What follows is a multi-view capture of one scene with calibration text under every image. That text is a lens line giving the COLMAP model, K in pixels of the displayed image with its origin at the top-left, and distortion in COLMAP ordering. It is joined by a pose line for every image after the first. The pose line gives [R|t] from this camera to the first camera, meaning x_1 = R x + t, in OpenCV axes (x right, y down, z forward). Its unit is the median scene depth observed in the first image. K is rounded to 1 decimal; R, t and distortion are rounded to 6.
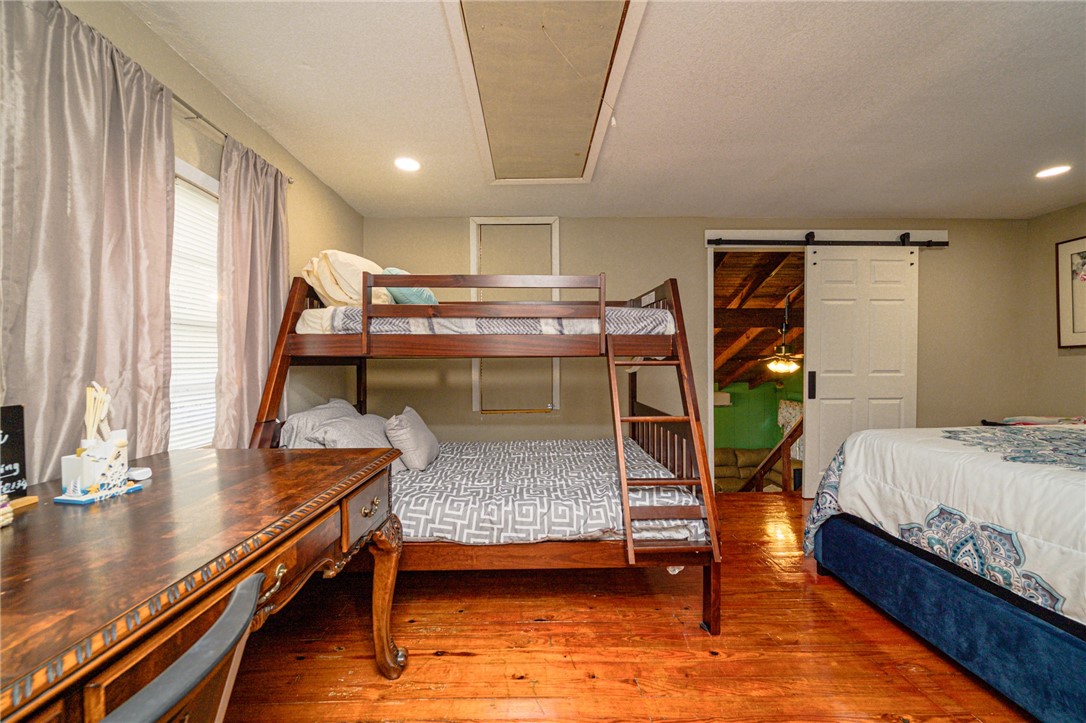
lens RADIAL K [[428.9, 0, 544.6], [0, 428.9, 364.1], [0, 0, 1]] dist [-0.005031, 0.000168]
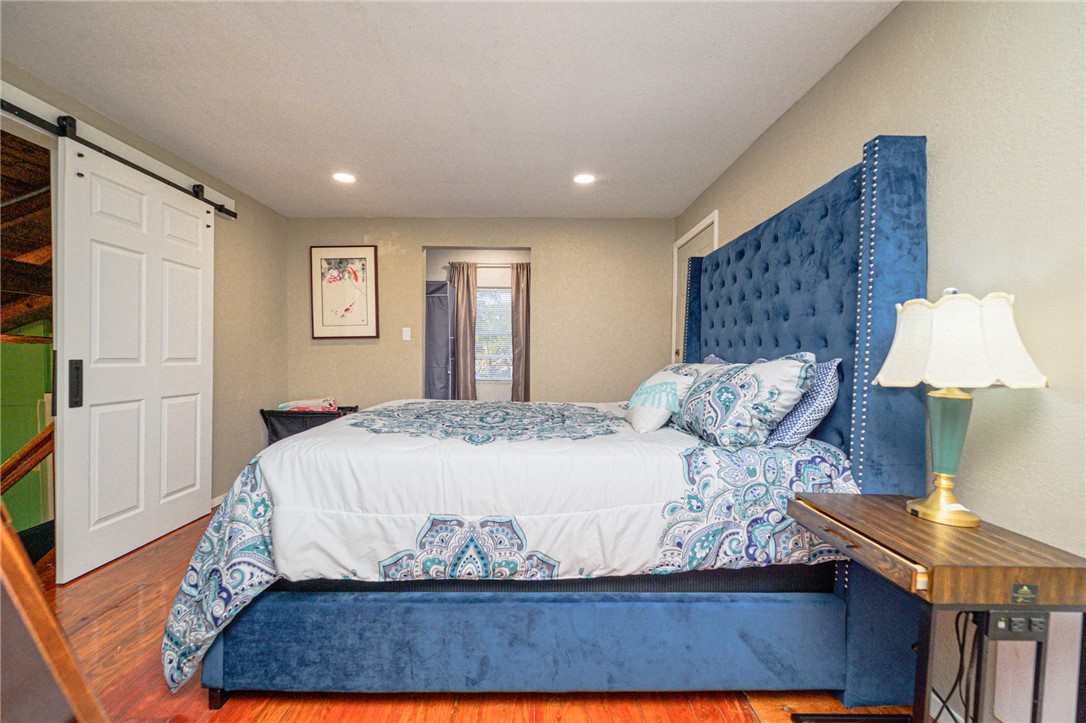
lens RADIAL K [[428.9, 0, 544.6], [0, 428.9, 364.1], [0, 0, 1]] dist [-0.005031, 0.000168]
pose [[0.015454, -0.017115, 0.999734, 0.097940], [-0.002434, 0.999850, 0.017155, 0.022047], [-0.999878, -0.002698, 0.015410, 0.635263]]
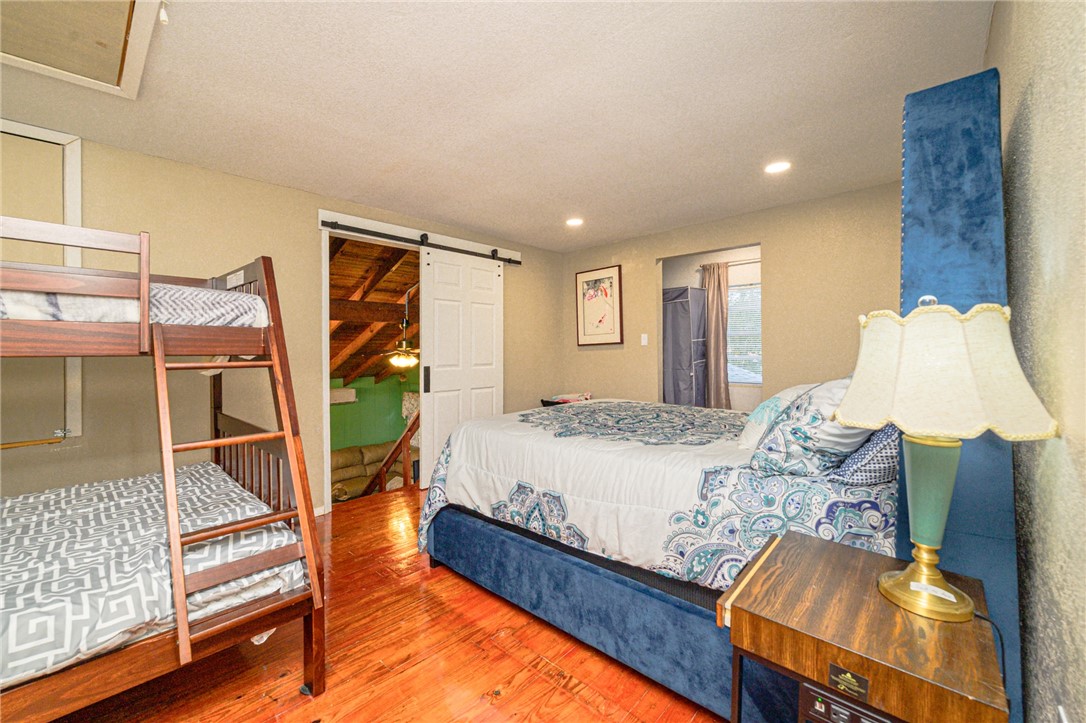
lens RADIAL K [[433.9, 0, 542.6], [0, 433.9, 351.6], [0, 0, 1]] dist [-0.001204, 0.000083]
pose [[0.693888, -0.005109, 0.720065, 0.095165], [0.012814, 0.999904, -0.005253, -0.016599], [-0.719969, 0.012872, 0.693887, 0.096990]]
